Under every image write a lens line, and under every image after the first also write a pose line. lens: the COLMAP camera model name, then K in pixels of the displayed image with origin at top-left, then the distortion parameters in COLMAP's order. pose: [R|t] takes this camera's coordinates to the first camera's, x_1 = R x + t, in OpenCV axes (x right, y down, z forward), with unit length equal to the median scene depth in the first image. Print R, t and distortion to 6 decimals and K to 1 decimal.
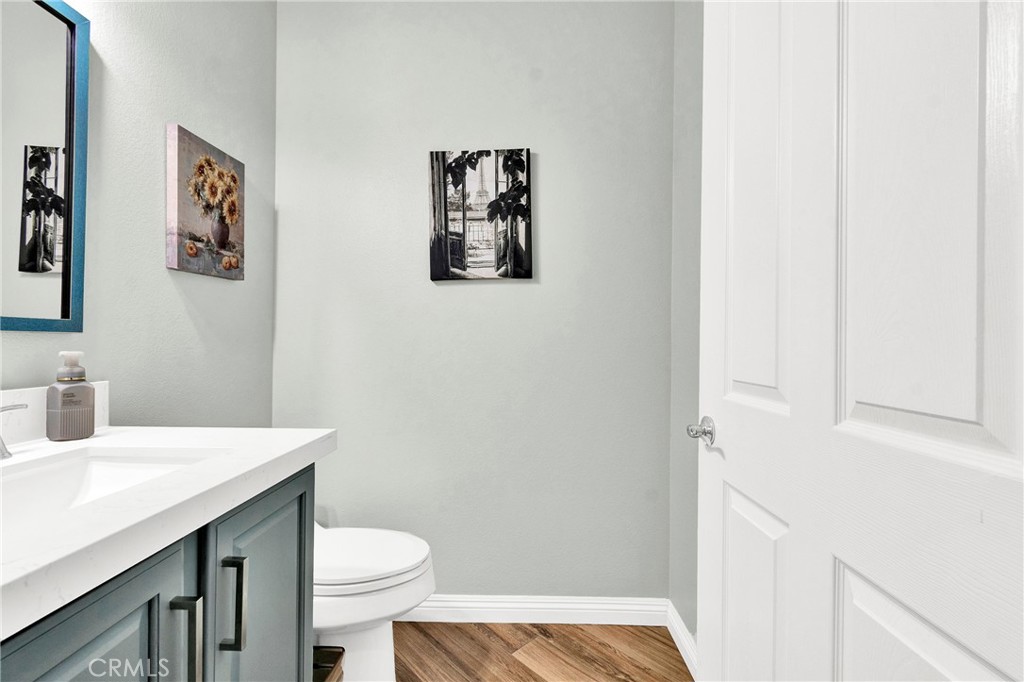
lens RADIAL K [[448.4, 0, 513.8], [0, 448.4, 339.9], [0, 0, 1]] dist [0.005045, -0.000992]
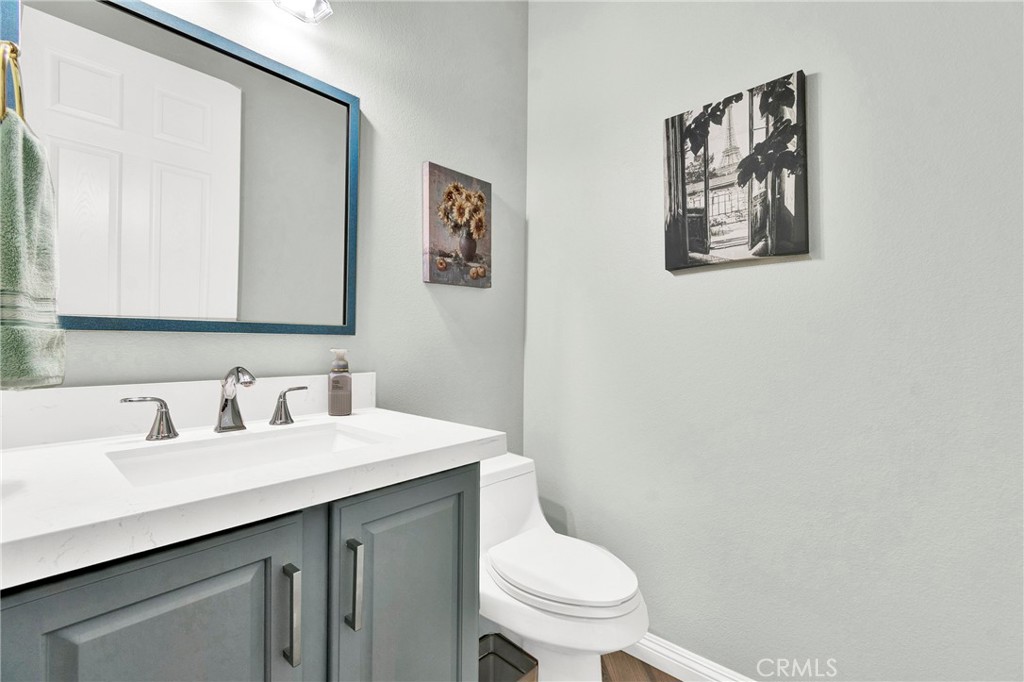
lens RADIAL K [[448.4, 0, 512.9], [0, 448.4, 342.2], [0, 0, 1]] dist [0.005045, -0.000992]
pose [[0.766121, -0.001006, -0.642696, 0.141845], [0.000946, 0.999999, -0.000437, 0.002990], [0.642696, -0.000273, 0.766121, 0.164146]]
